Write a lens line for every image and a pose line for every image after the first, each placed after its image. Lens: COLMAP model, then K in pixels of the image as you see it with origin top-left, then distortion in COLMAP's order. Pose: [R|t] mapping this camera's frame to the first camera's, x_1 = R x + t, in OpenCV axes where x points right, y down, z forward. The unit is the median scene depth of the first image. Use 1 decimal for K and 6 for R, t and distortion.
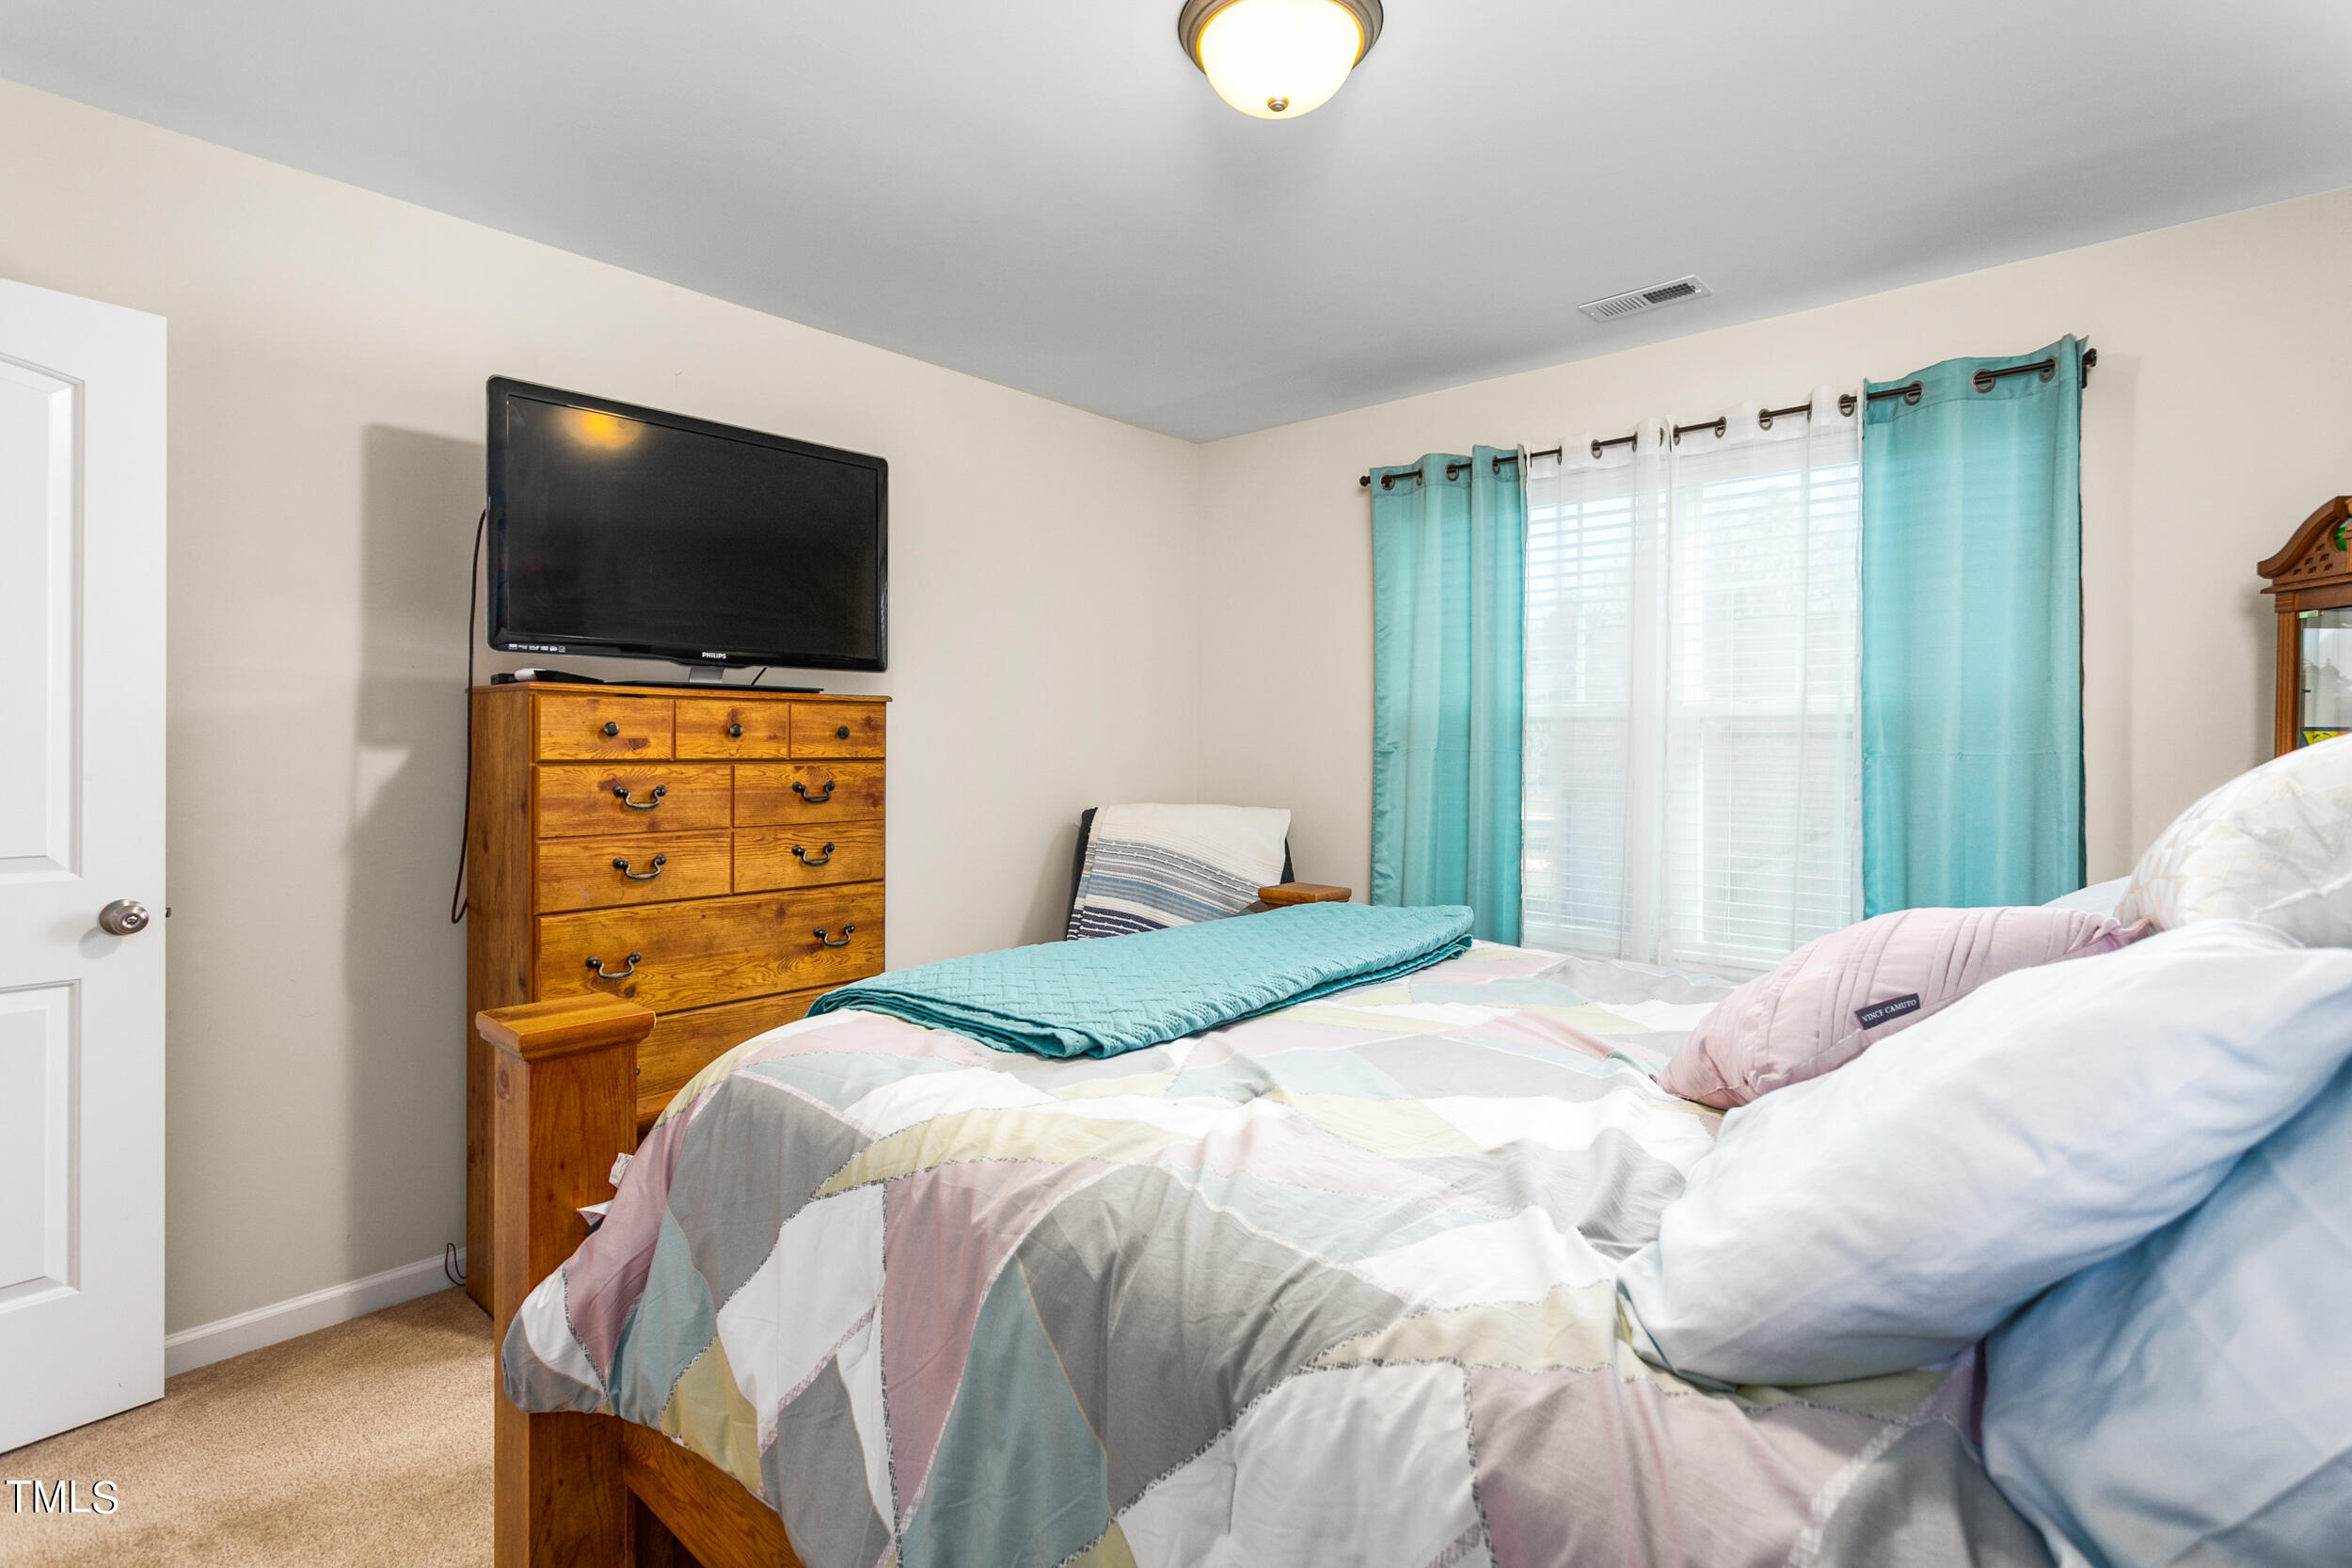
lens RADIAL K [[1106.5, 0, 1176.0], [0, 1106.5, 784.0], [0, 0, 1]] dist [-0.000258, 0.000168]
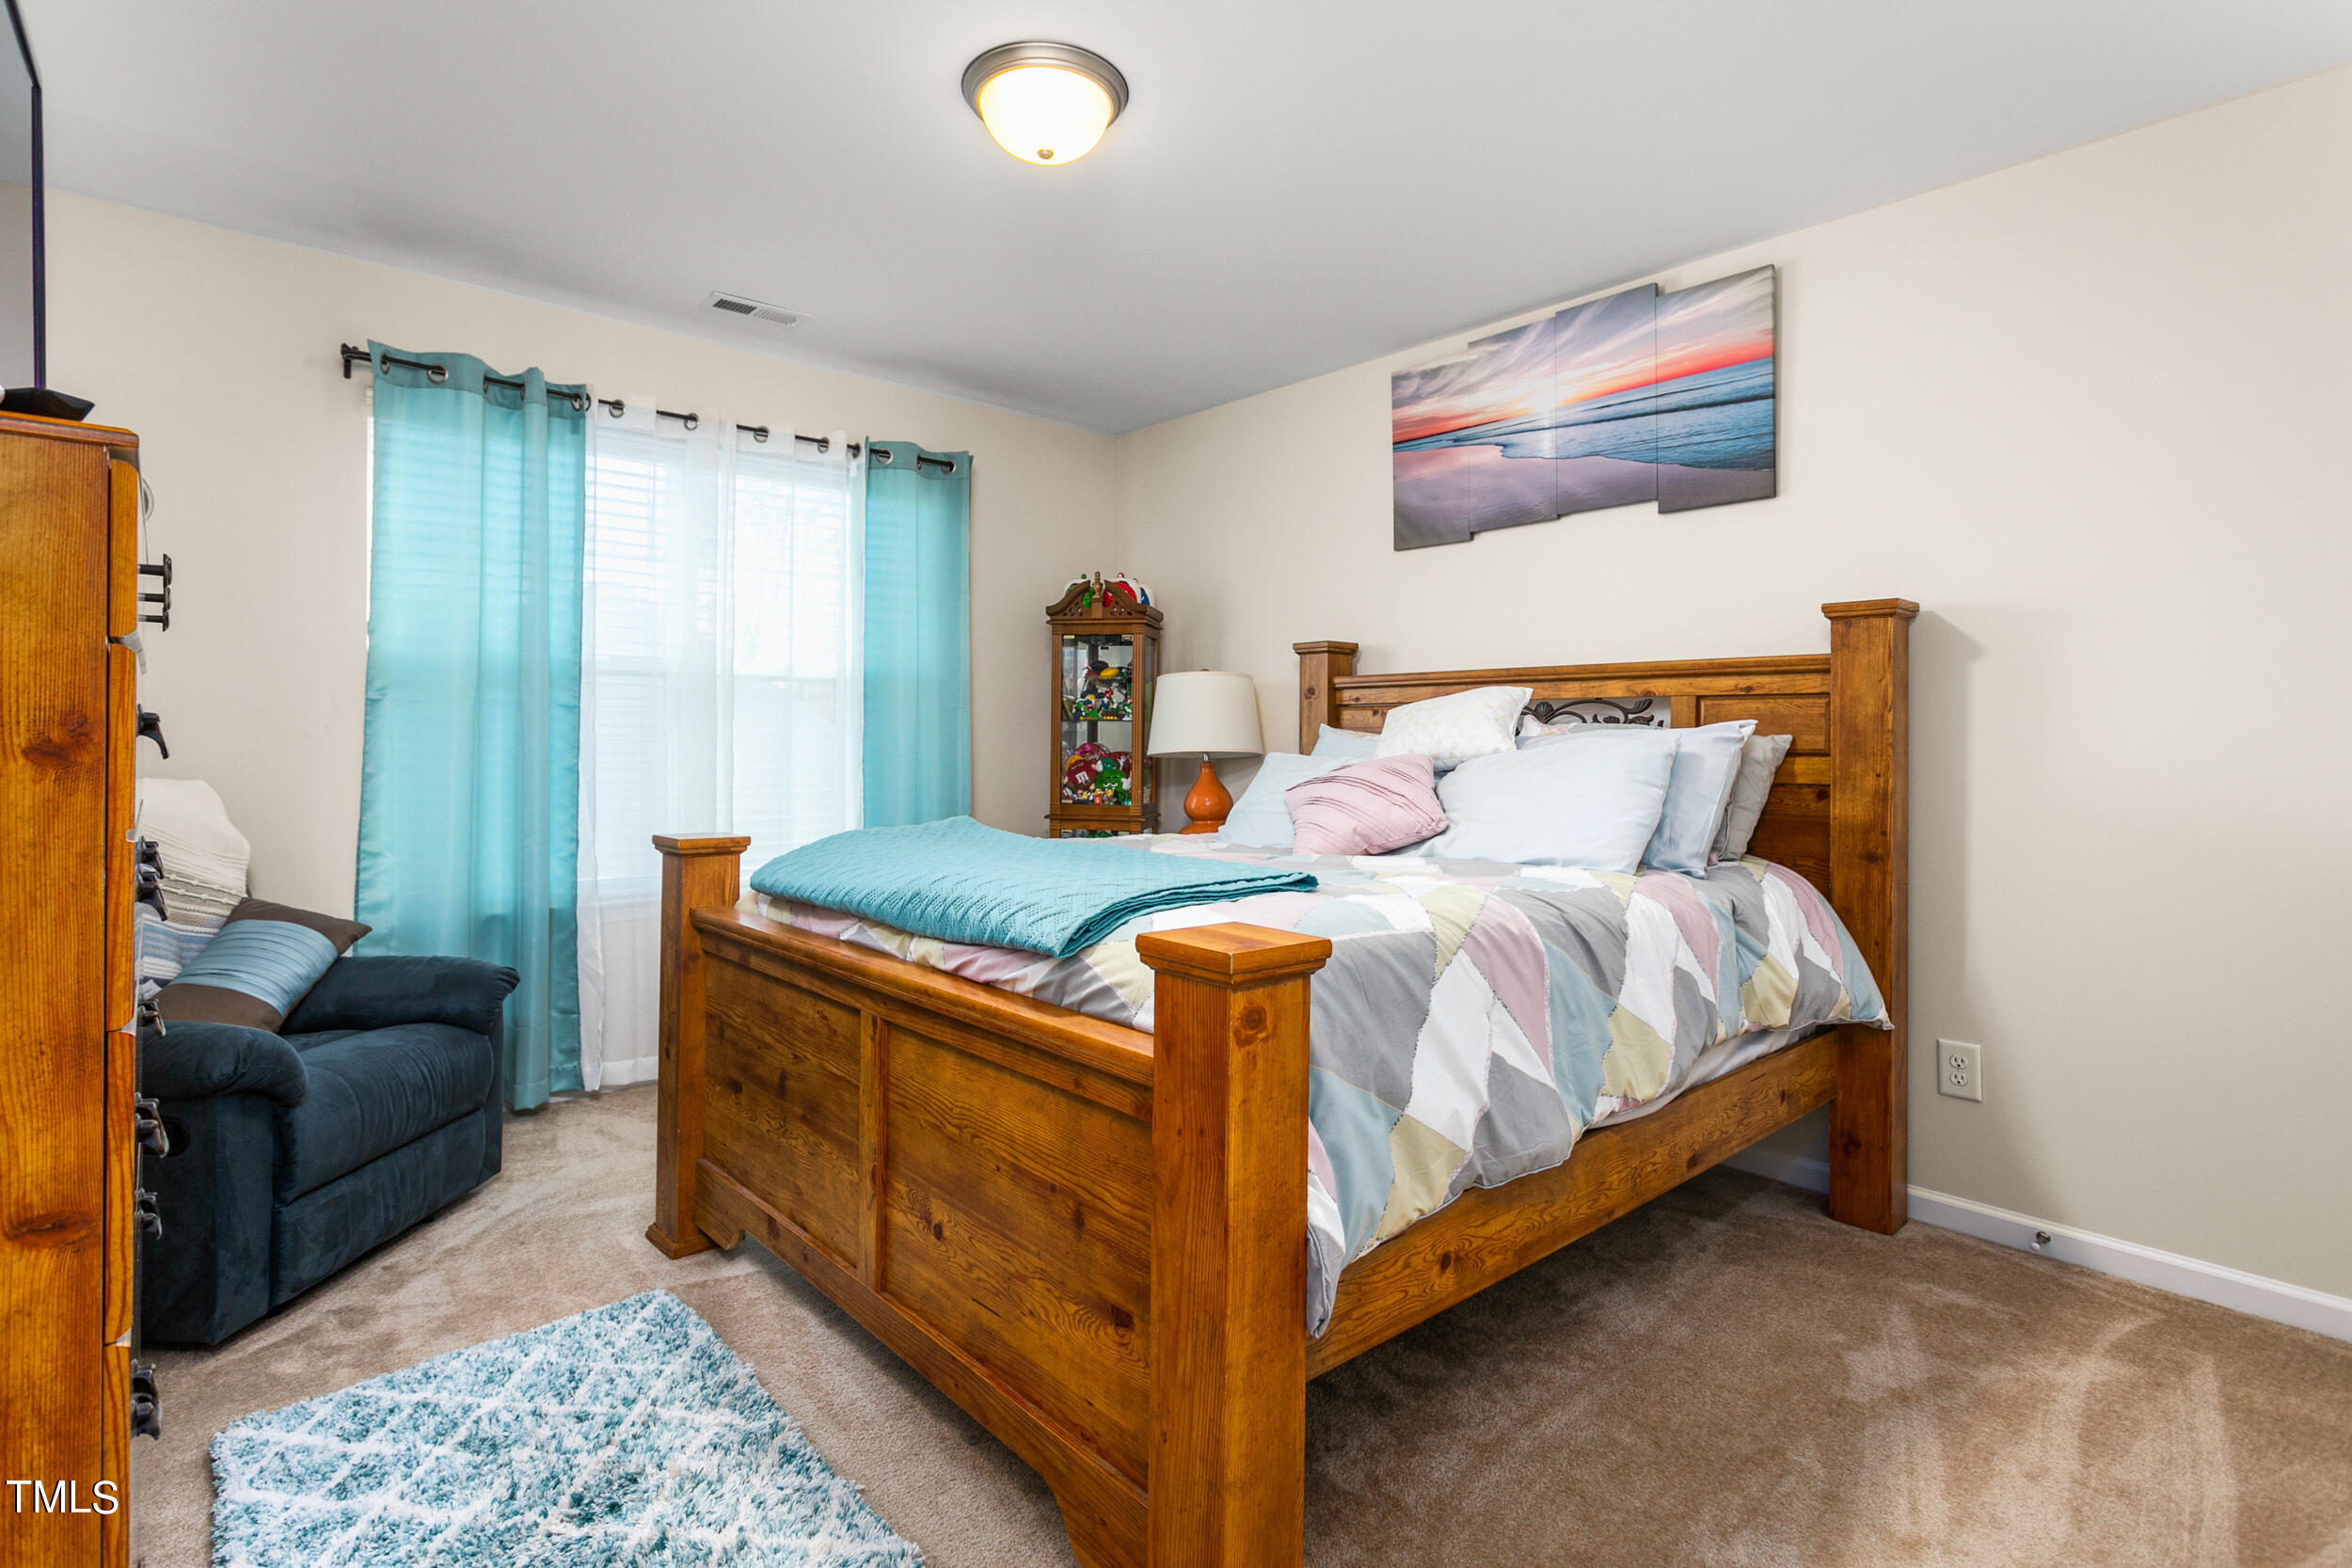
lens RADIAL K [[1132.5, 0, 1165.7], [0, 1132.5, 714.2], [0, 0, 1]] dist [-0.000214, -0.000146]
pose [[0.147901, 0.012973, 0.988917, -0.660610], [0.026183, 0.999512, -0.017027, 0.013792], [-0.988656, 0.028411, 0.147489, 0.398297]]
